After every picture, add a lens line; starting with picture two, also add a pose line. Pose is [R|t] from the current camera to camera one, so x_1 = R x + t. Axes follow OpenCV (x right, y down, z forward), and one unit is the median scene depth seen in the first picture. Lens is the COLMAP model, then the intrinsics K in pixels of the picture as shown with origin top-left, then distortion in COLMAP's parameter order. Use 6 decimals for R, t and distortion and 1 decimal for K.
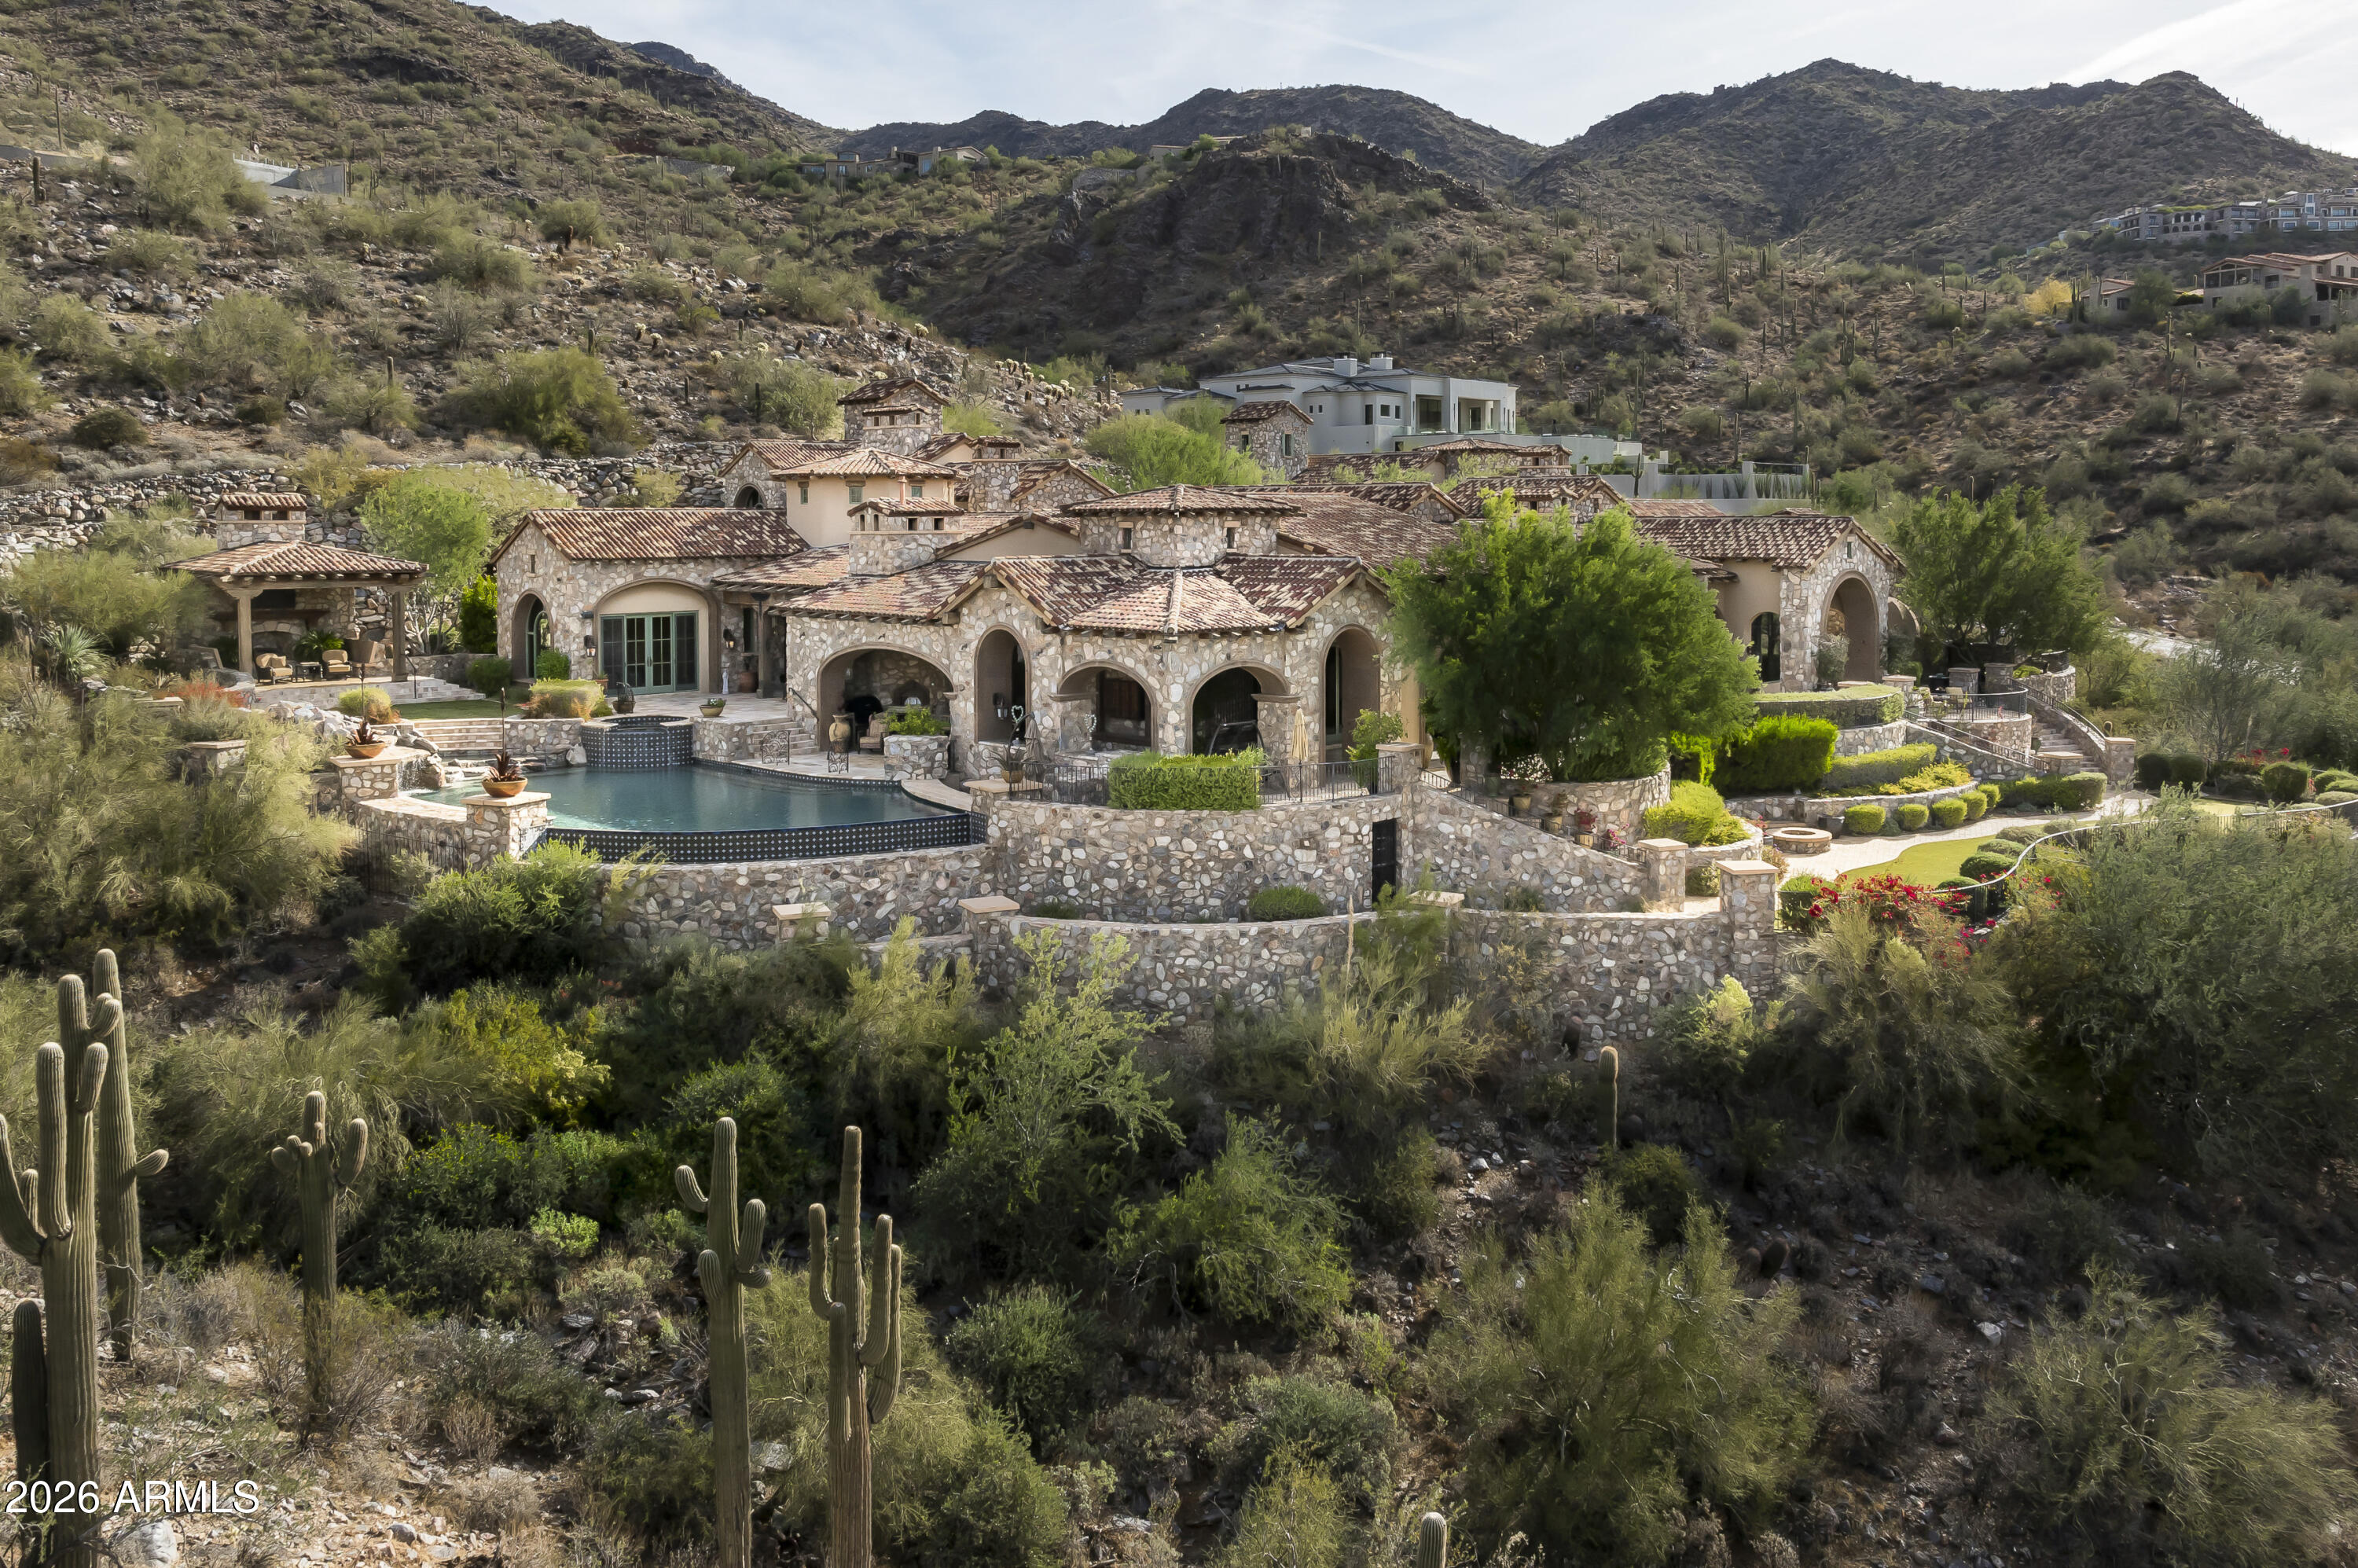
lens RADIAL K [[1888.1, 0, 1213.1], [0, 1888.1, 566.4], [0, 0, 1]] dist [-0.009301, -0.011027]
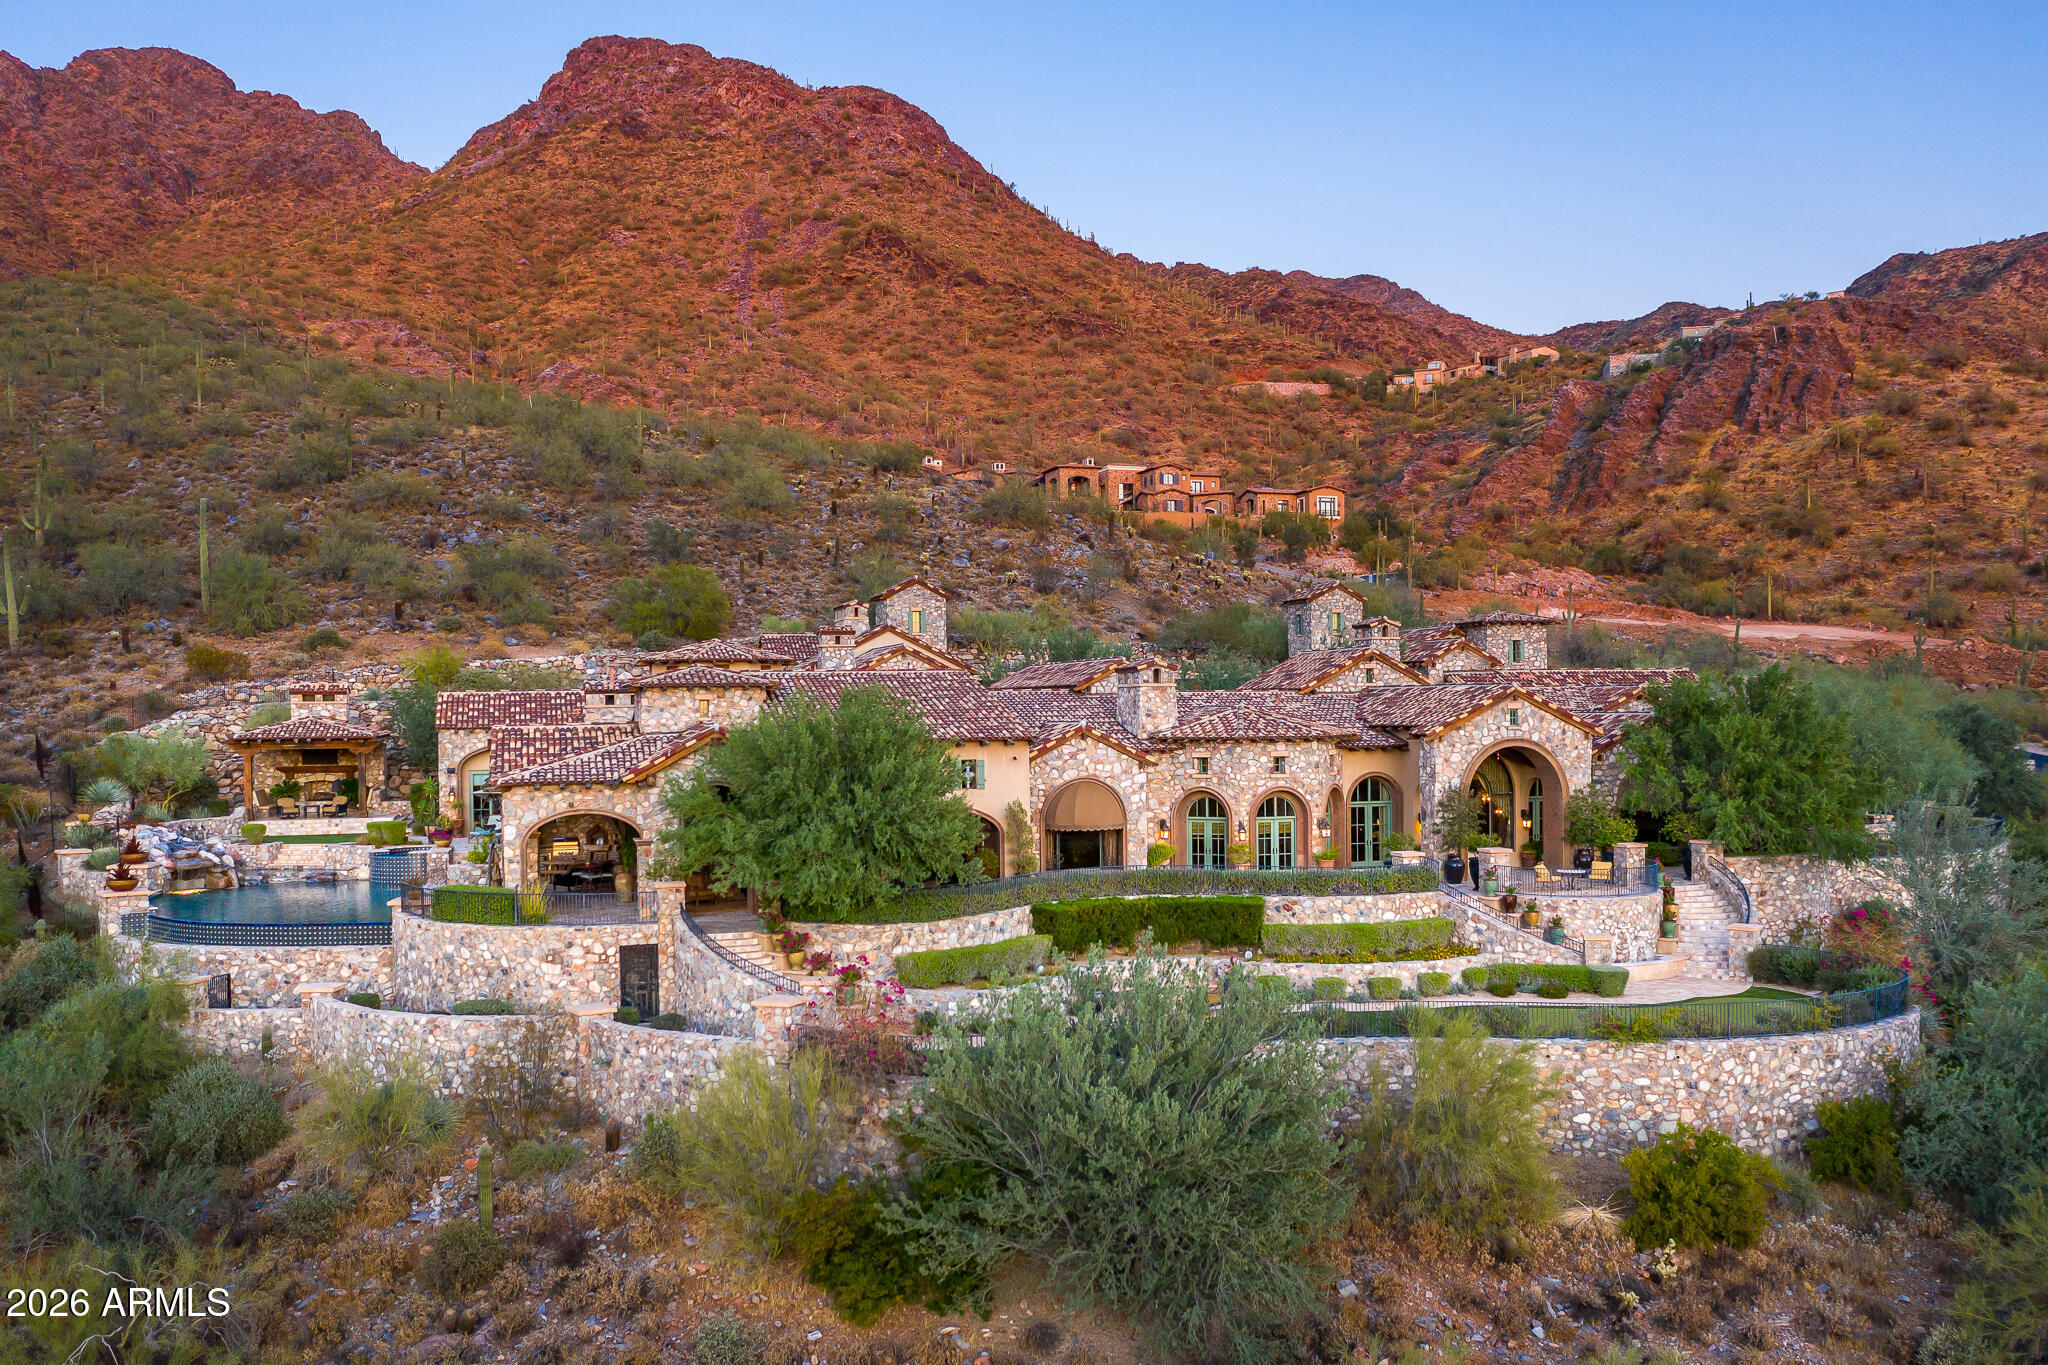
lens RADIAL K [[1726.8, 0, 1056.8], [0, 1726.8, 748.8], [0, 0, 1]] dist [-0.022659, 0.033751]
pose [[0.884516, 0.004092, -0.466492, 0.672834], [-0.001992, 0.999986, 0.004995, 0.004049], [0.466506, -0.003489, 0.884511, 0.132363]]
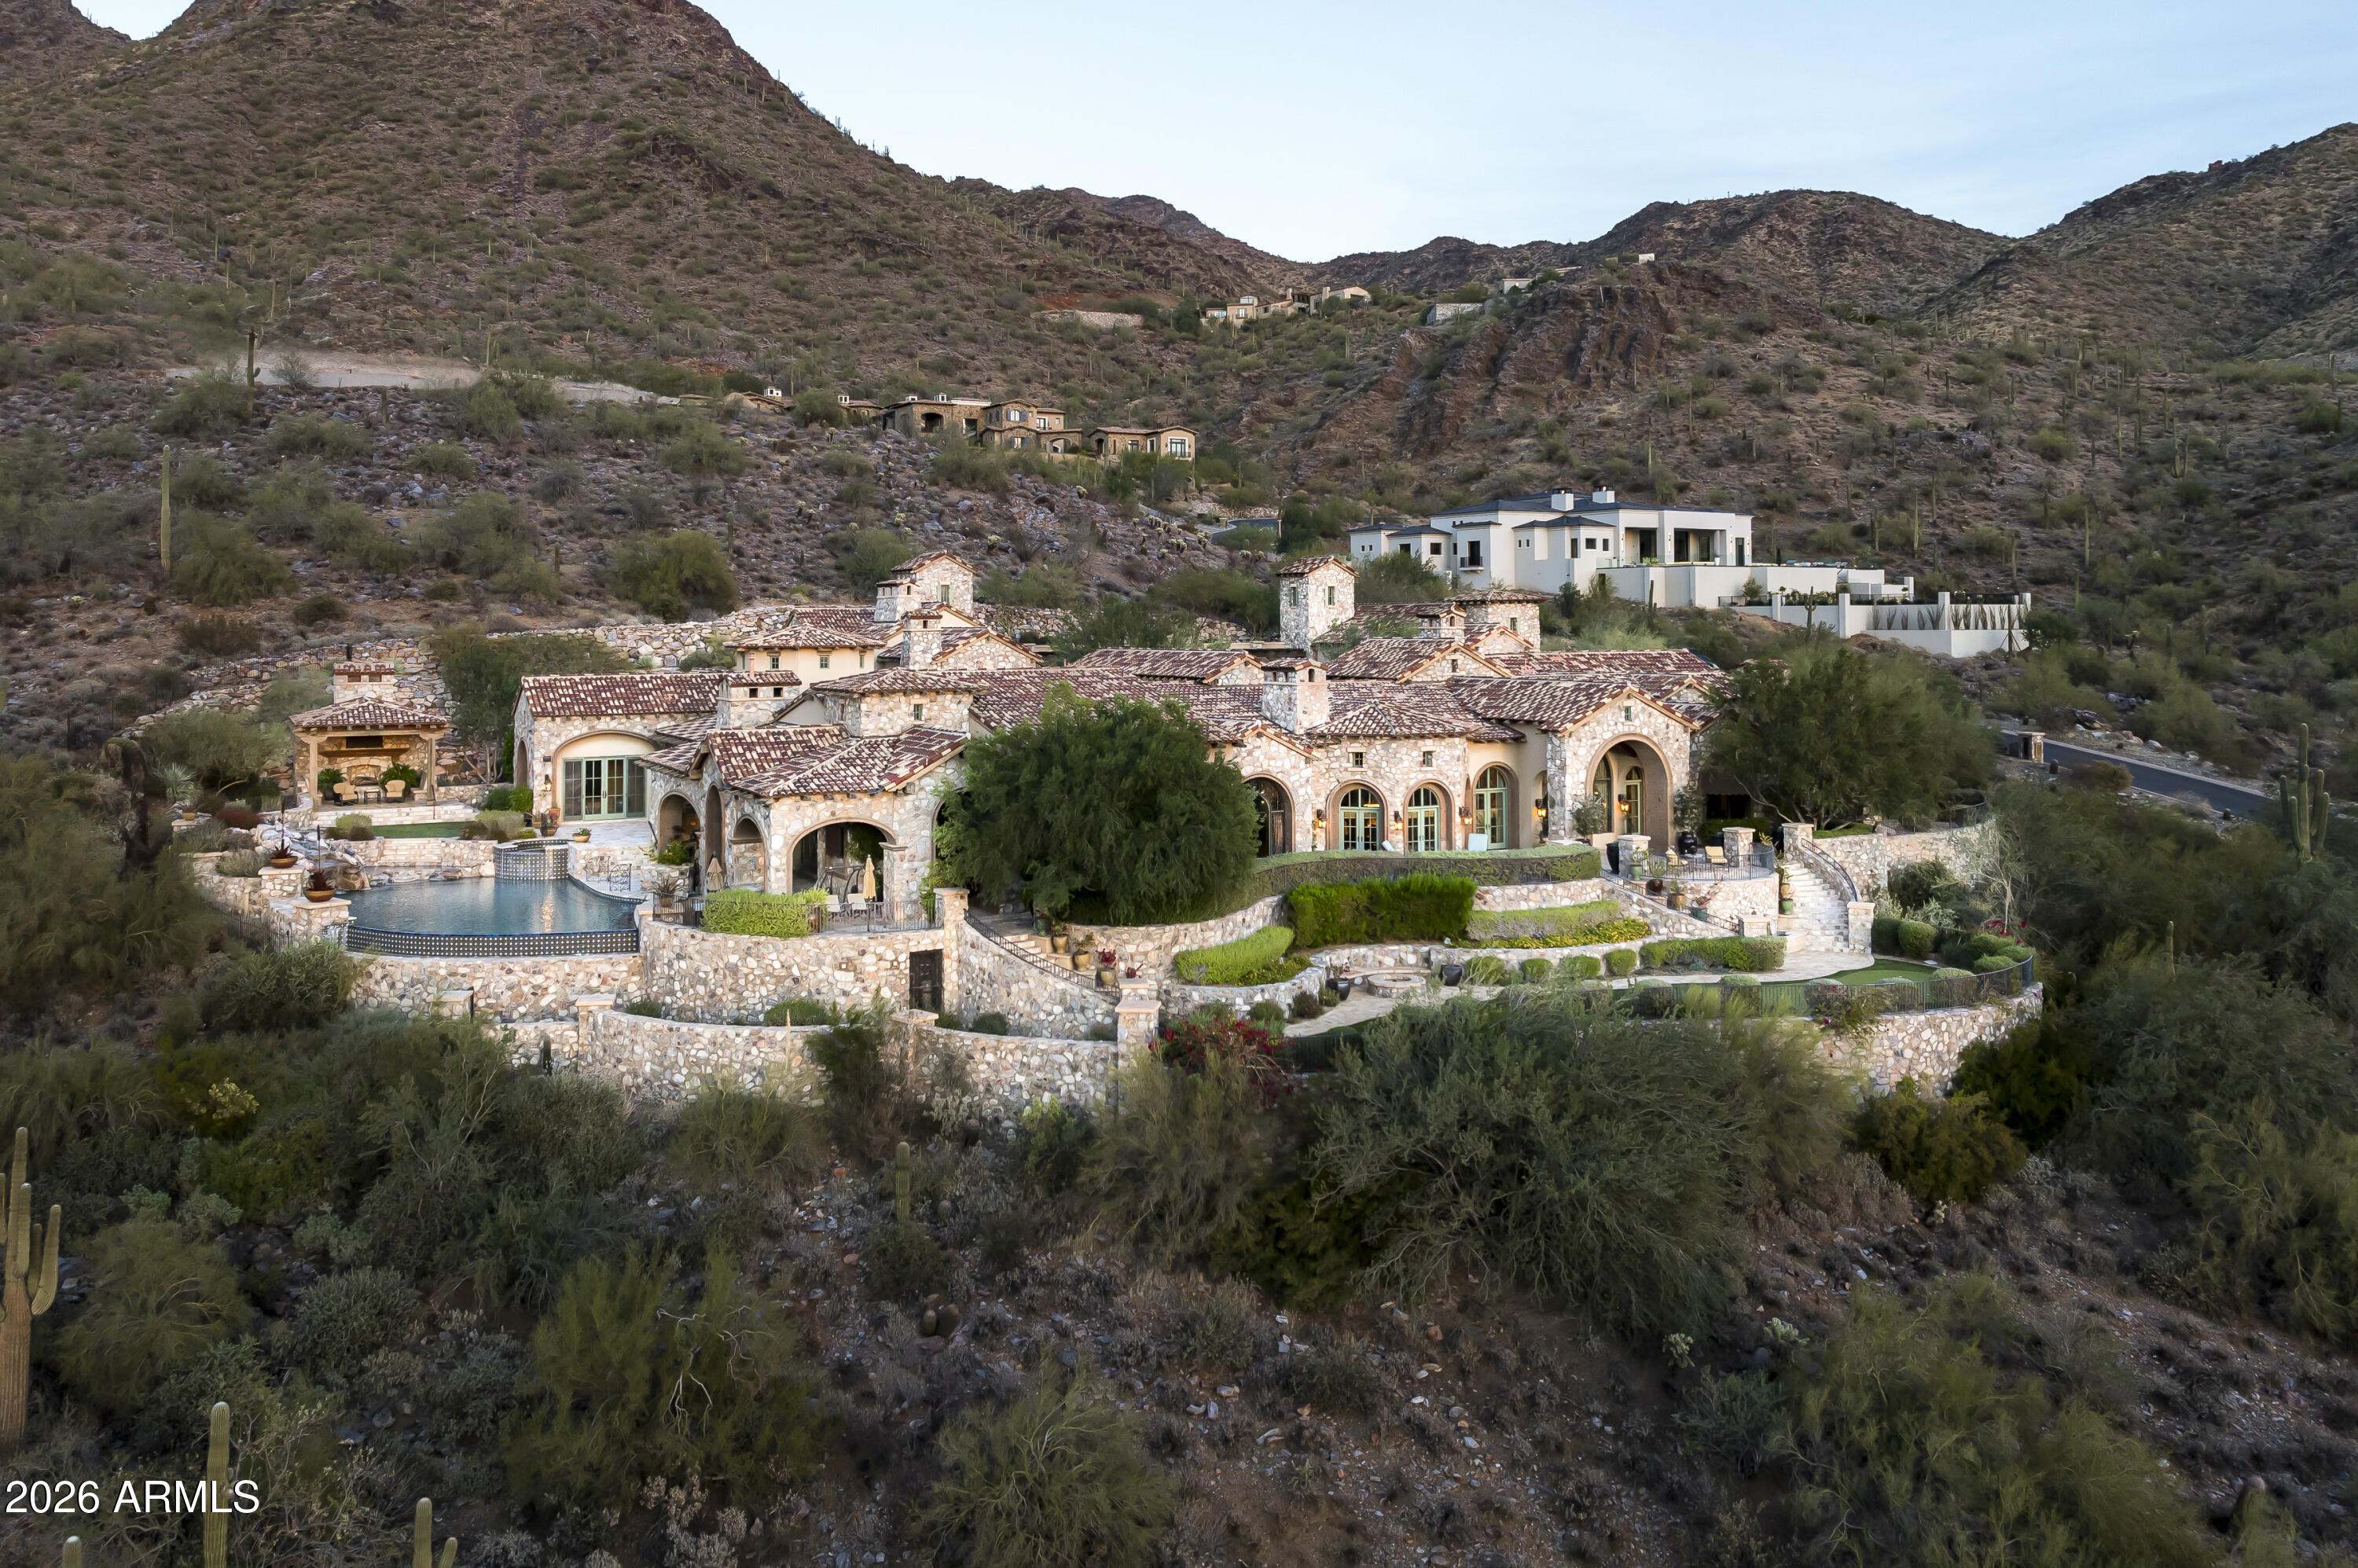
lens RADIAL K [[1830.8, 0, 1126.5], [0, 1830.8, 541.5], [0, 0, 1]] dist [-0.045737, 0.074175]
pose [[0.952982, -0.018257, -0.302477, 0.473034], [-0.003120, 0.997539, -0.070040, -0.040313], [0.303011, 0.067691, 0.950580, -0.094273]]
